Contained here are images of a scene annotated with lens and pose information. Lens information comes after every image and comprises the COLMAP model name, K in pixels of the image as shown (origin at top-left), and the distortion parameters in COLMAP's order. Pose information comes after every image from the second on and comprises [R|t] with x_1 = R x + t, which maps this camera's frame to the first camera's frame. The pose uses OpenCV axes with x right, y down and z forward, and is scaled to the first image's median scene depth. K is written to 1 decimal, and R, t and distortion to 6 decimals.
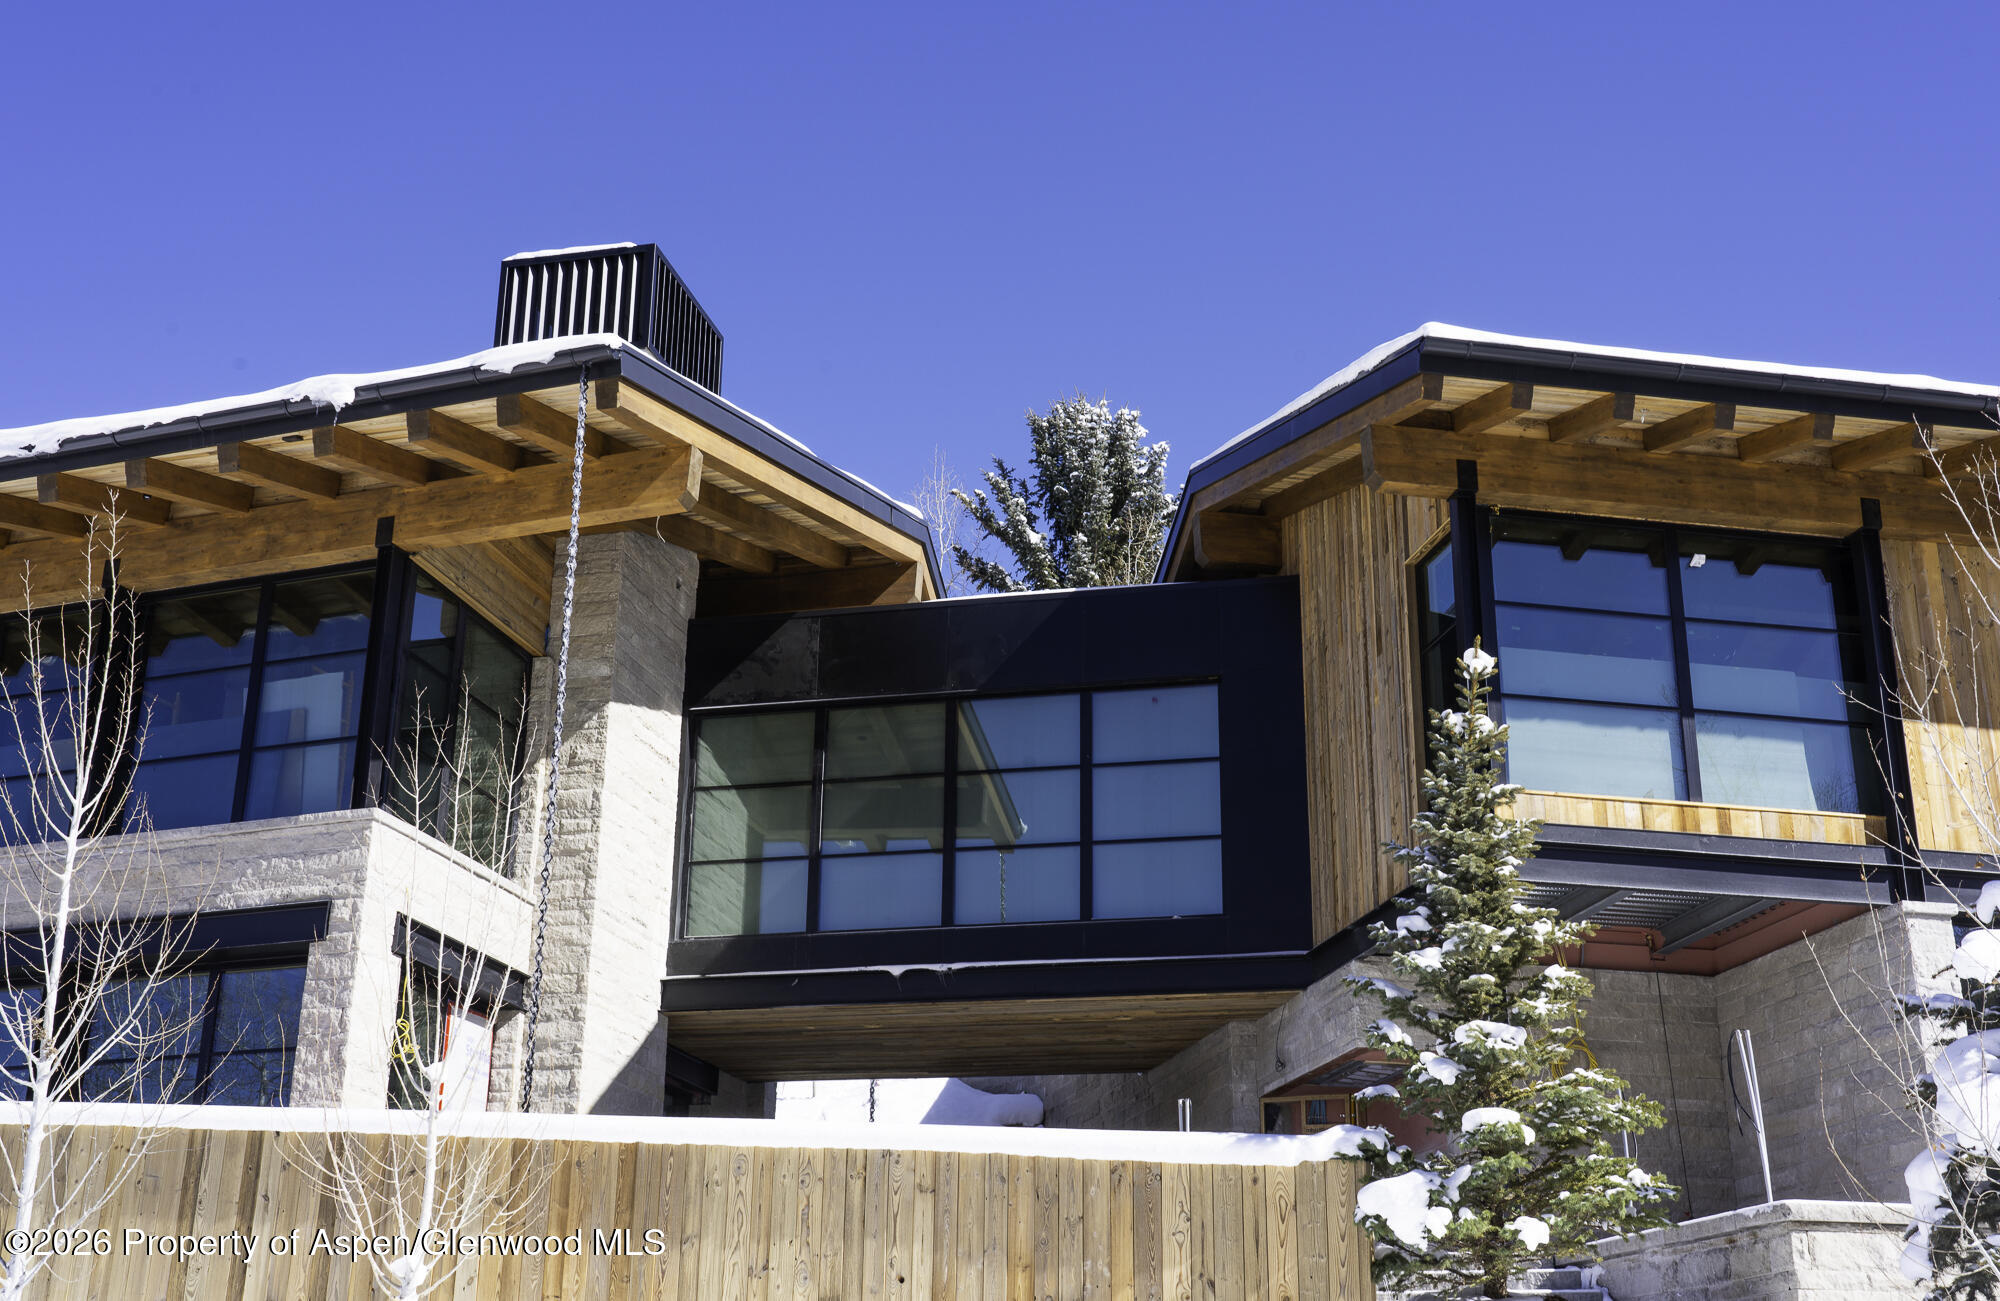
lens RADIAL K [[2167.3, 0, 1000.0], [0, 2167.3, 650.5], [0, 0, 1]] dist [0.071776, -0.005644]
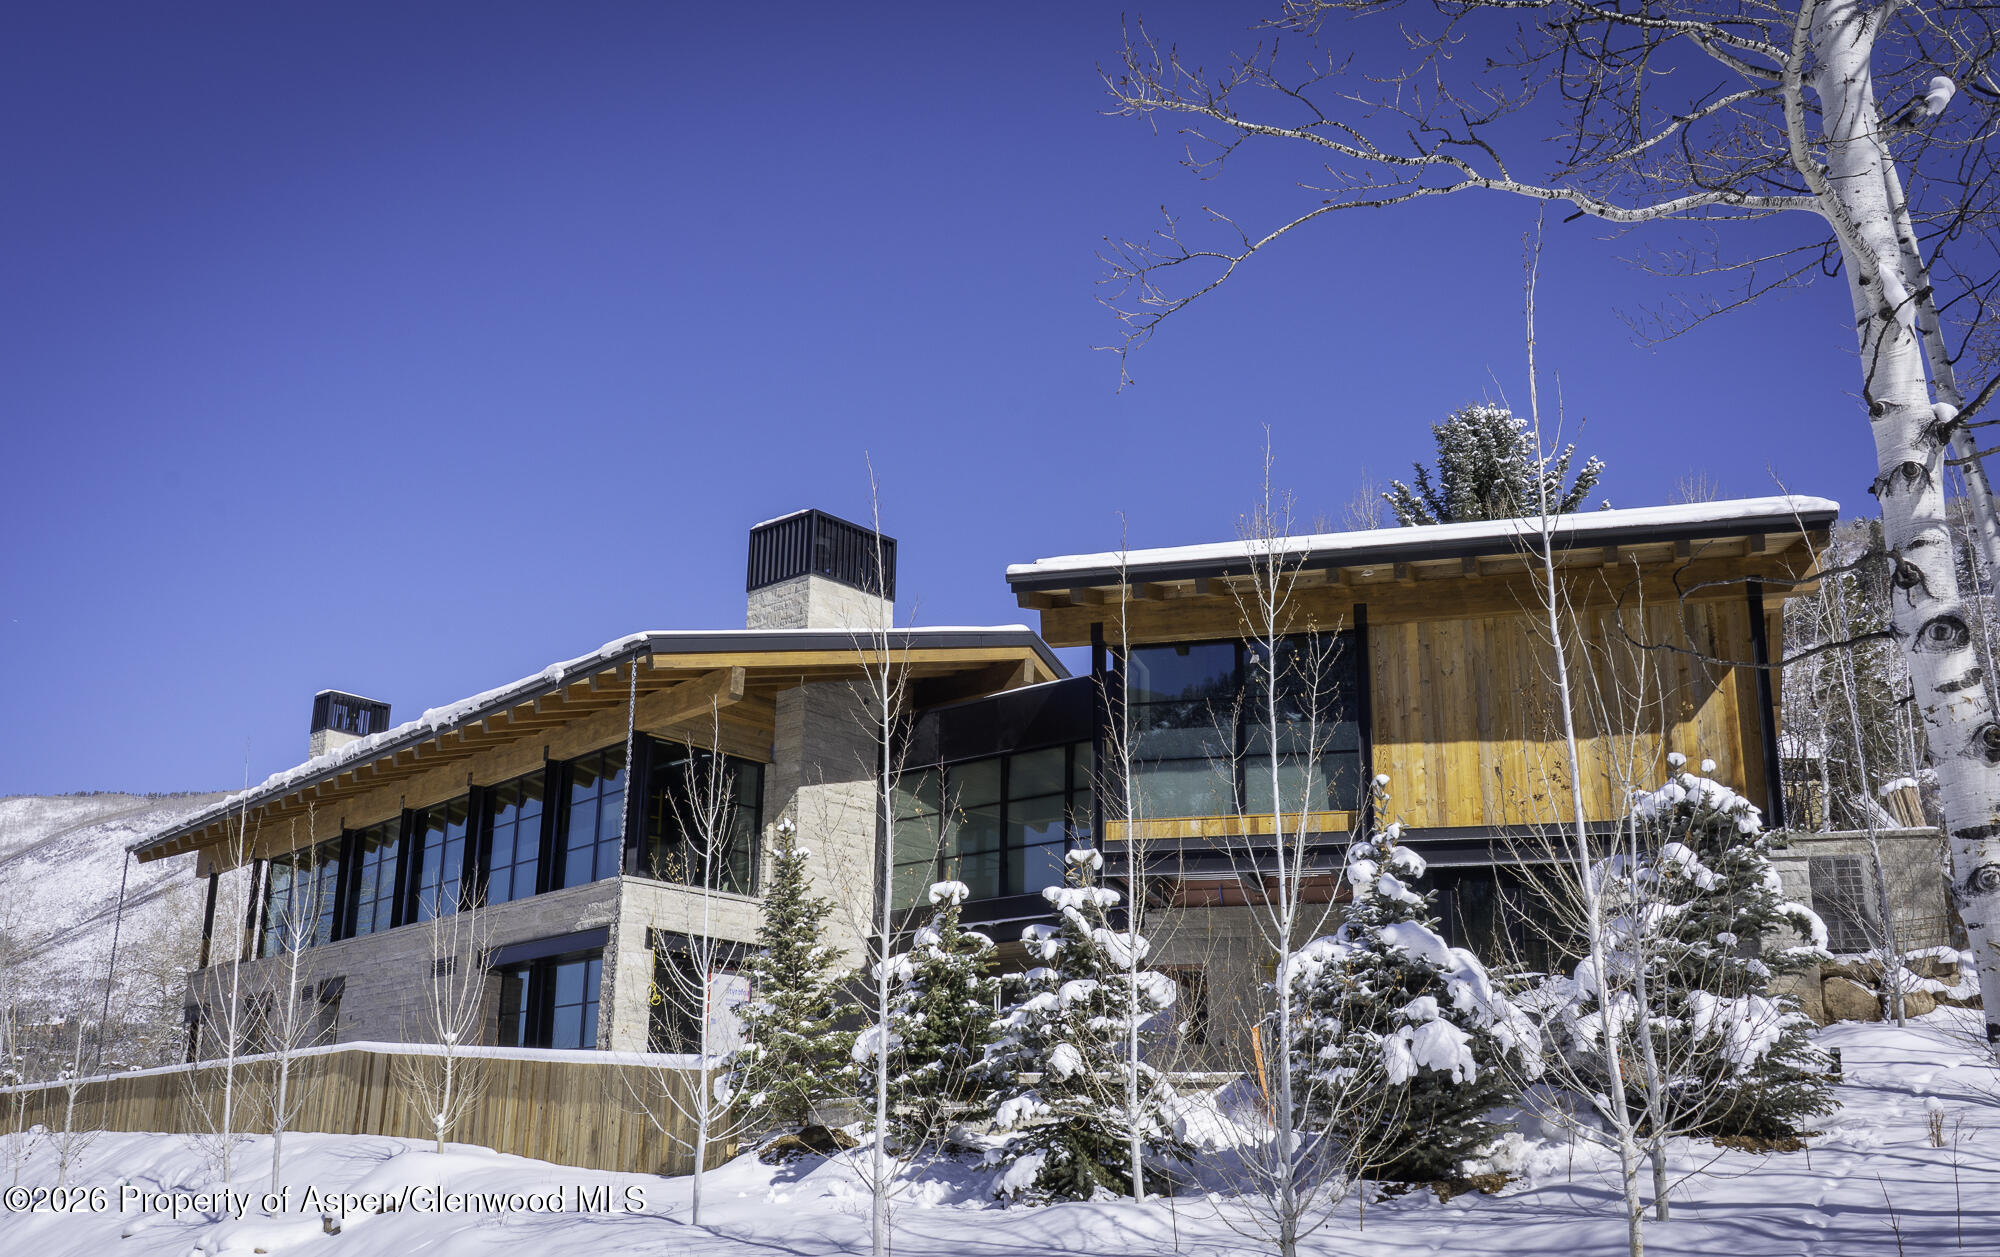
lens RADIAL K [[1826.5, 0, 1000.0], [0, 1826.5, 628.5], [0, 0, 1]] dist [-0.002109, -0.001968]
pose [[0.886081, -0.137321, -0.442722, 0.745670], [0.153195, 0.988196, 0.000097, -0.091464], [0.437483, -0.067909, 0.896659, -0.285308]]
